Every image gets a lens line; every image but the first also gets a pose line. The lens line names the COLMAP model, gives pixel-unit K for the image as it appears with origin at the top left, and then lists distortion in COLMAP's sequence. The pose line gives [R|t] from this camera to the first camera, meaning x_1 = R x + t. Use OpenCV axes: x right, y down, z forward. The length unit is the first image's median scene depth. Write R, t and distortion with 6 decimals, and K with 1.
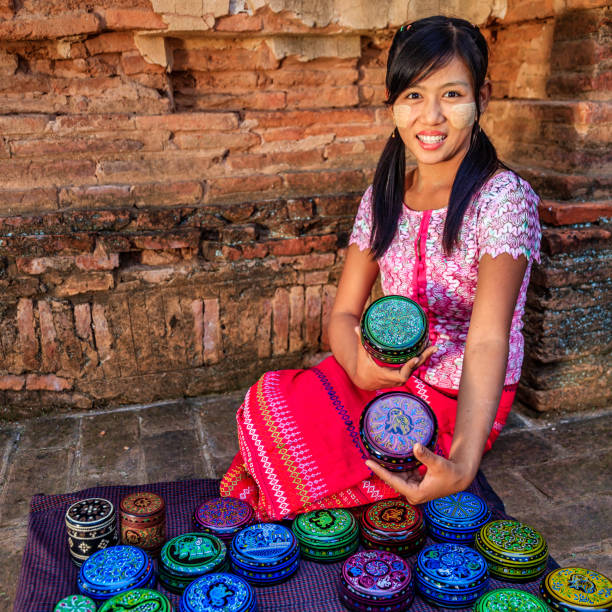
lens RADIAL K [[685.4, 0, 305.7], [0, 685.4, 402.1], [0, 0, 1]] dist [-0.001347, -0.002231]
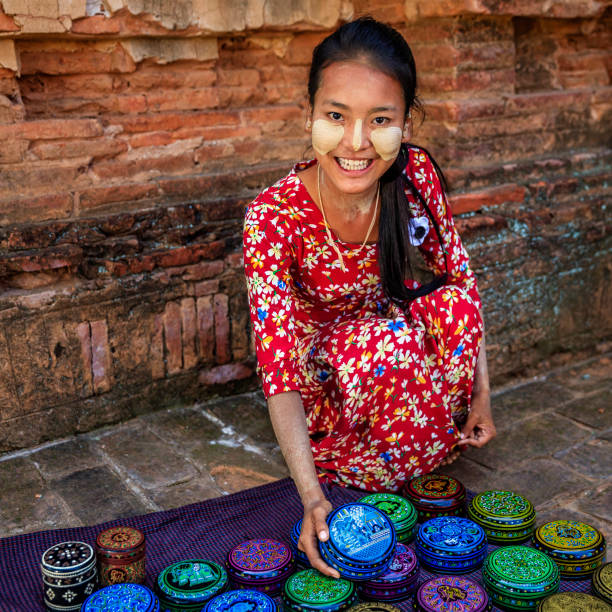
lens RADIAL K [[808.1, 0, 306.5], [0, 808.1, 378.7], [0, 0, 1]] dist [0.005652, -0.005095]
pose [[0.947196, -0.120991, 0.296954, -0.202904], [0.142278, 0.988509, -0.051065, 0.018389], [-0.287363, 0.090619, 0.953525, -0.084777]]
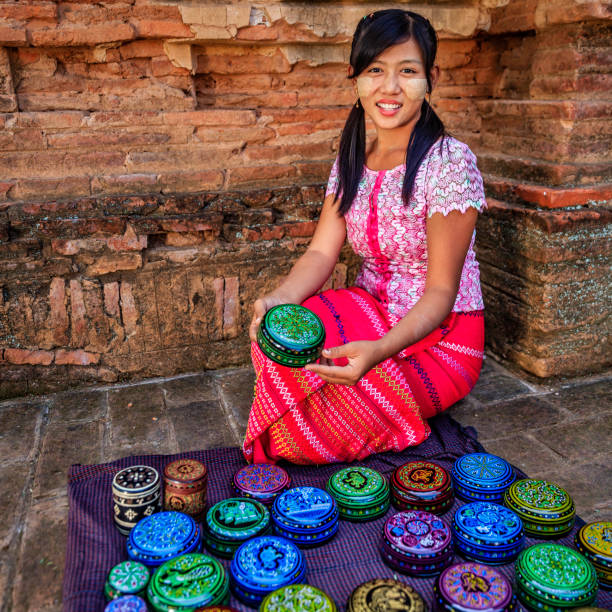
lens RADIAL K [[651.2, 0, 306.0], [0, 651.2, 306.0], [0, 0, 1]] dist [-0.007650, 0.006686]
pose [[0.999083, -0.010140, 0.041592, -0.064470], [0.014727, 0.993655, -0.111499, 0.009379], [-0.040198, 0.112009, 0.992894, -0.008588]]
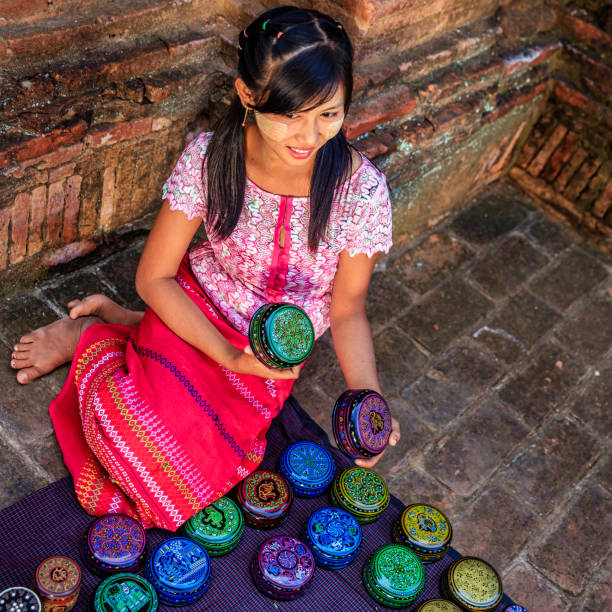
lens RADIAL K [[871.4, 0, 306.1], [0, 871.4, 355.0], [0, 0, 1]] dist [-0.006223, 0.011719]
pose [[0.797246, -0.250158, 0.549381, -0.376584], [-0.025396, 0.895387, 0.444564, -0.459952], [-0.603120, -0.368379, 0.707491, 0.031222]]
